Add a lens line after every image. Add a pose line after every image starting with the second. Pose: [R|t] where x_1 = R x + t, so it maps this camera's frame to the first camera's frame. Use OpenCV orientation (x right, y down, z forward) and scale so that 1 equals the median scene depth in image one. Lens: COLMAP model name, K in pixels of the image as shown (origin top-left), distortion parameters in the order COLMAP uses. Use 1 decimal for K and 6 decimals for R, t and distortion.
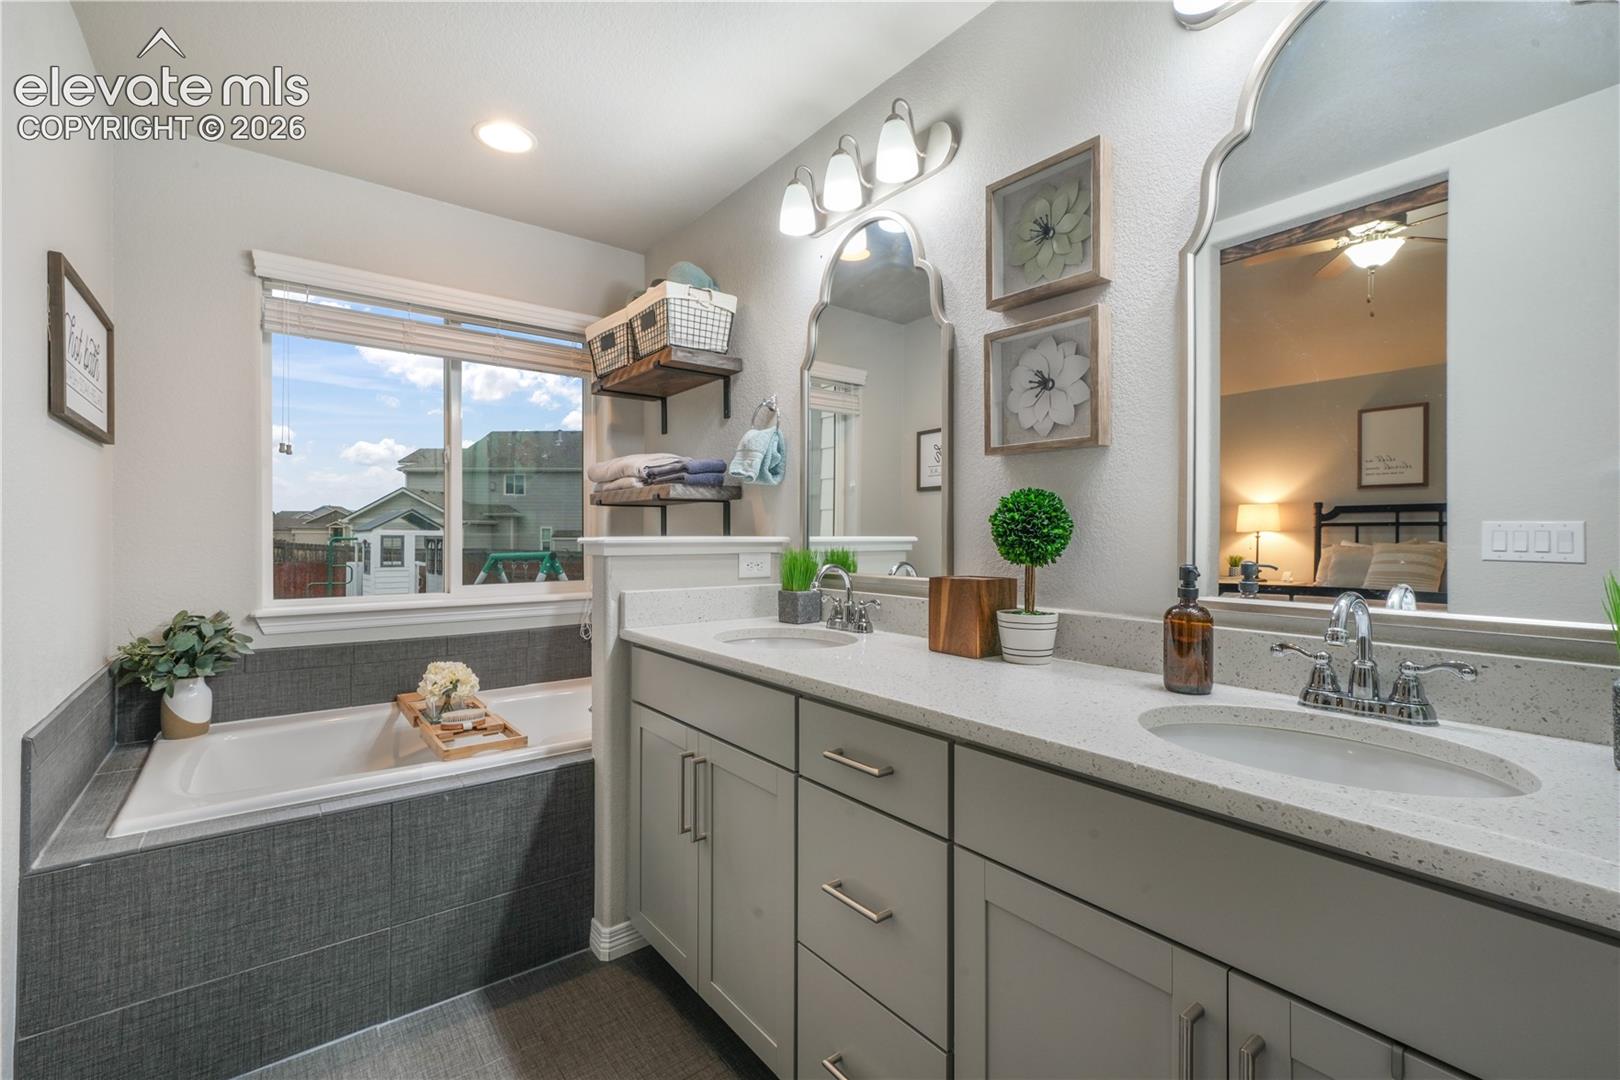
lens RADIAL K [[704.9, 0, 807.9], [0, 704.9, 542.3], [0, 0, 1]] dist [0.002303, 0.000952]
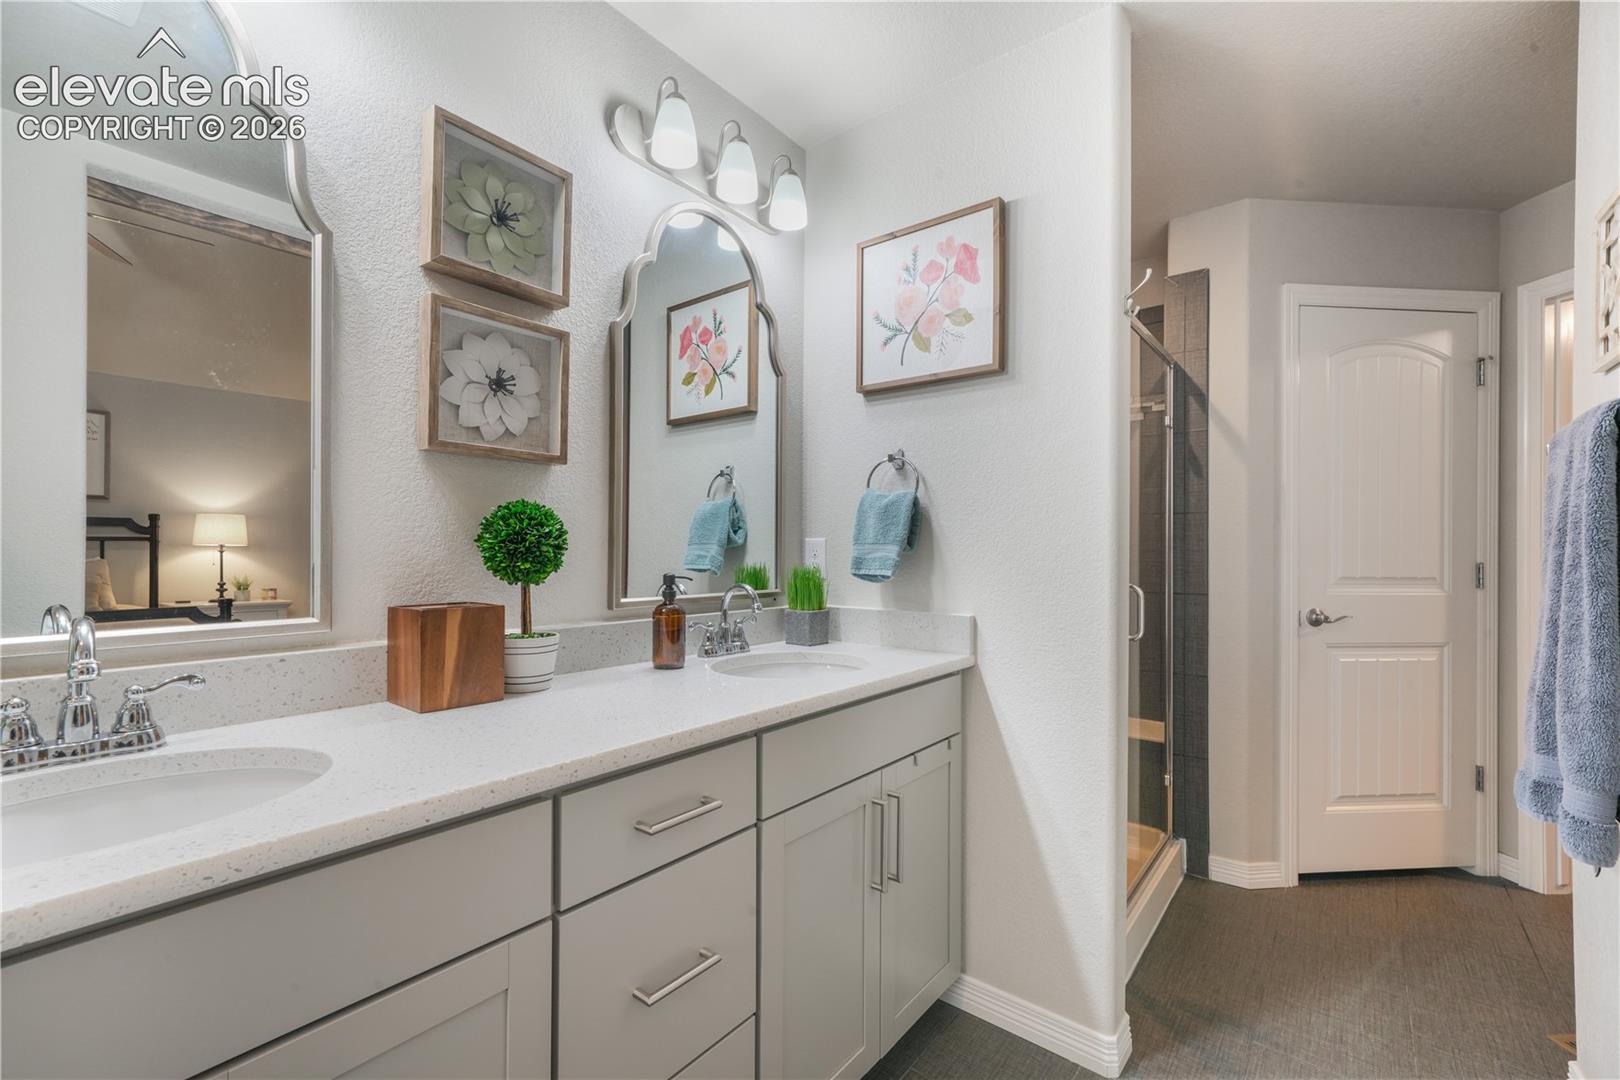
lens RADIAL K [[704.9, 0, 807.9], [0, 704.9, 542.3], [0, 0, 1]] dist [0.002303, 0.000952]
pose [[-0.247910, 0.007989, 0.968750, -0.407137], [0.011249, 0.999922, -0.005367, -0.007705], [-0.968718, 0.009567, -0.247981, 0.537614]]
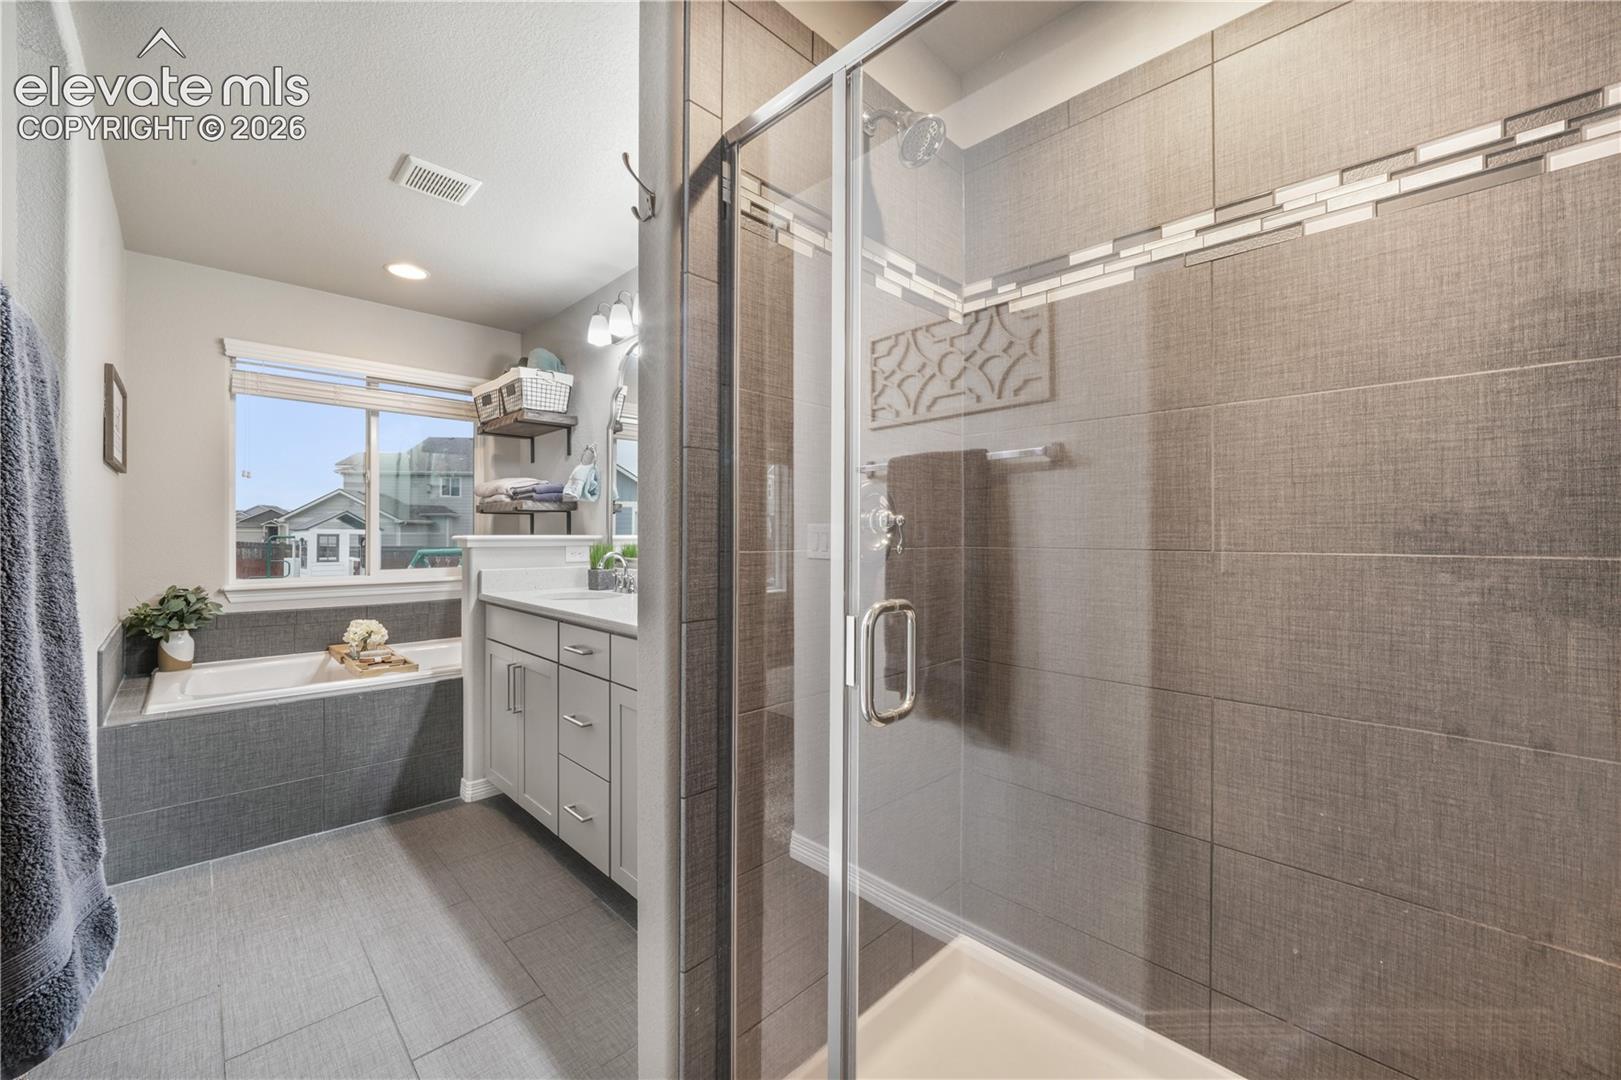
lens RADIAL K [[627.8, 0, 806.4], [0, 627.8, 539.6], [0, 0, 1]] dist [-0.010389, -0.000294]
pose [[0.992701, 0.000739, 0.120600, 0.251634], [-0.000487, 0.999998, -0.002121, 0.003604], [-0.120601, 0.002047, 0.992699, -0.415097]]
